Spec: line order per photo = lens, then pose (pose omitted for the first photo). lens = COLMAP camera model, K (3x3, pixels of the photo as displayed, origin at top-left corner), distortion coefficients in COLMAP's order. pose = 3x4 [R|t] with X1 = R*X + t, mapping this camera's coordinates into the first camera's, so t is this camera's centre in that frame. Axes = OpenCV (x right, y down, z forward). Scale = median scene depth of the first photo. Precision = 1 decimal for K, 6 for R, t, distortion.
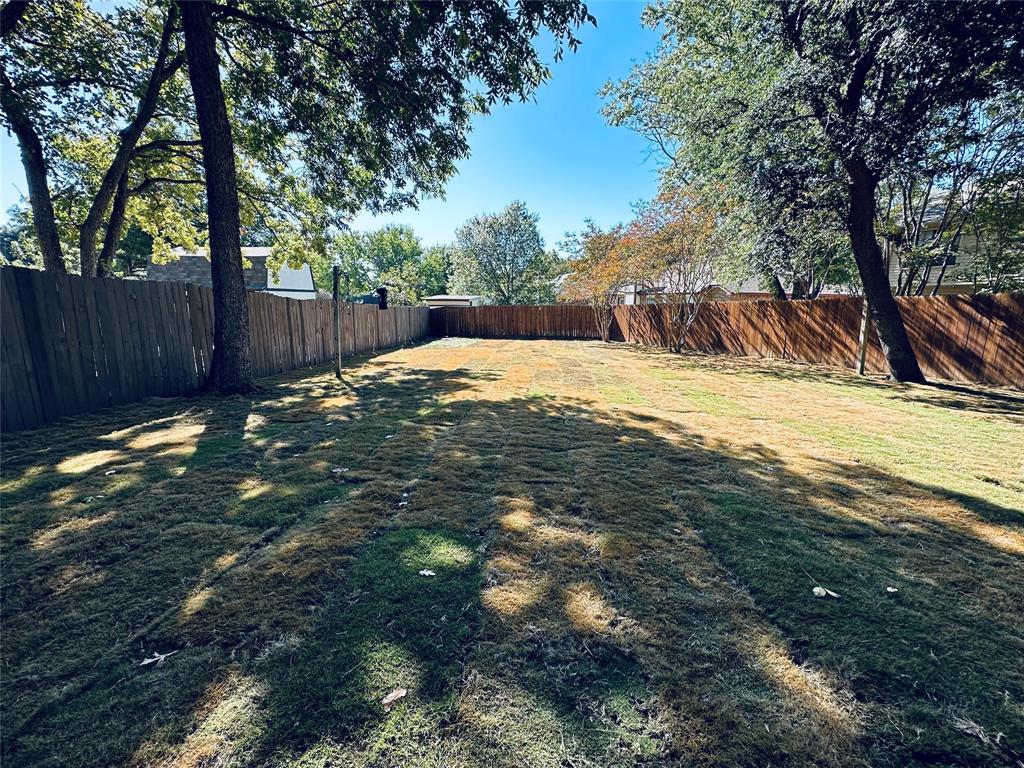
lens RADIAL K [[407.3, 0, 512.0], [0, 407.3, 384.0], [0, 0, 1]] dist [-0.002400, 0.000103]
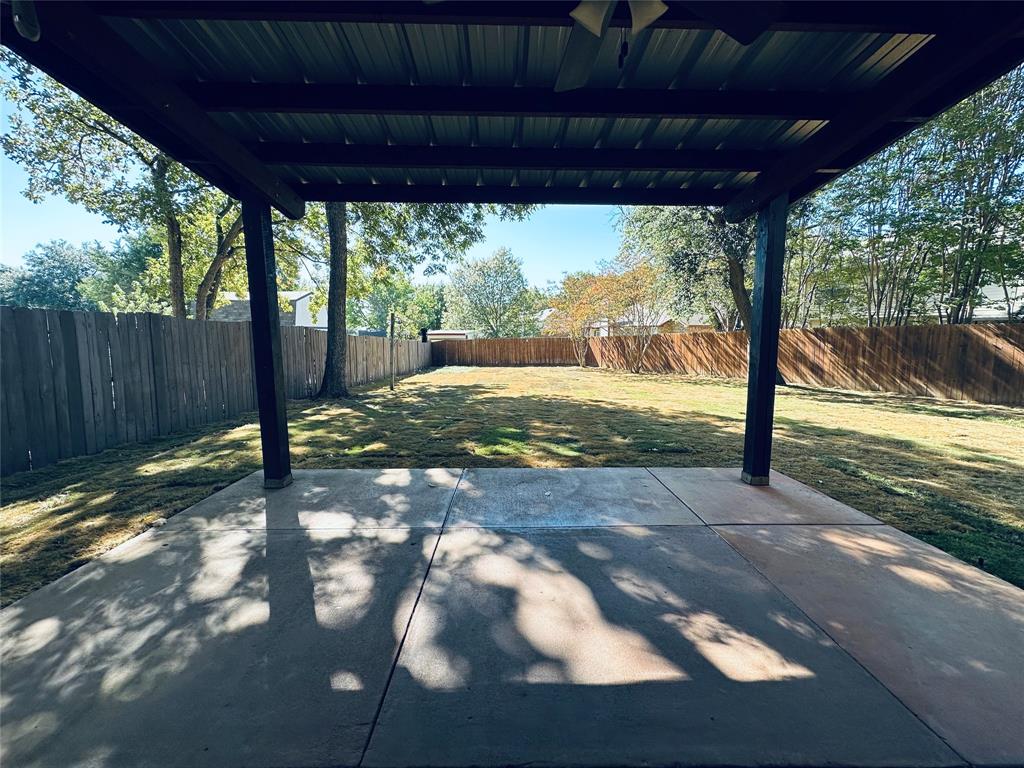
lens RADIAL K [[407.3, 0, 512.0], [0, 407.3, 384.0], [0, 0, 1]] dist [-0.002400, 0.000103]
pose [[0.999028, -0.017559, 0.040444, -0.034212], [0.020665, 0.996762, -0.077710, 0.041611], [-0.038948, 0.078470, 0.996155, -0.222095]]
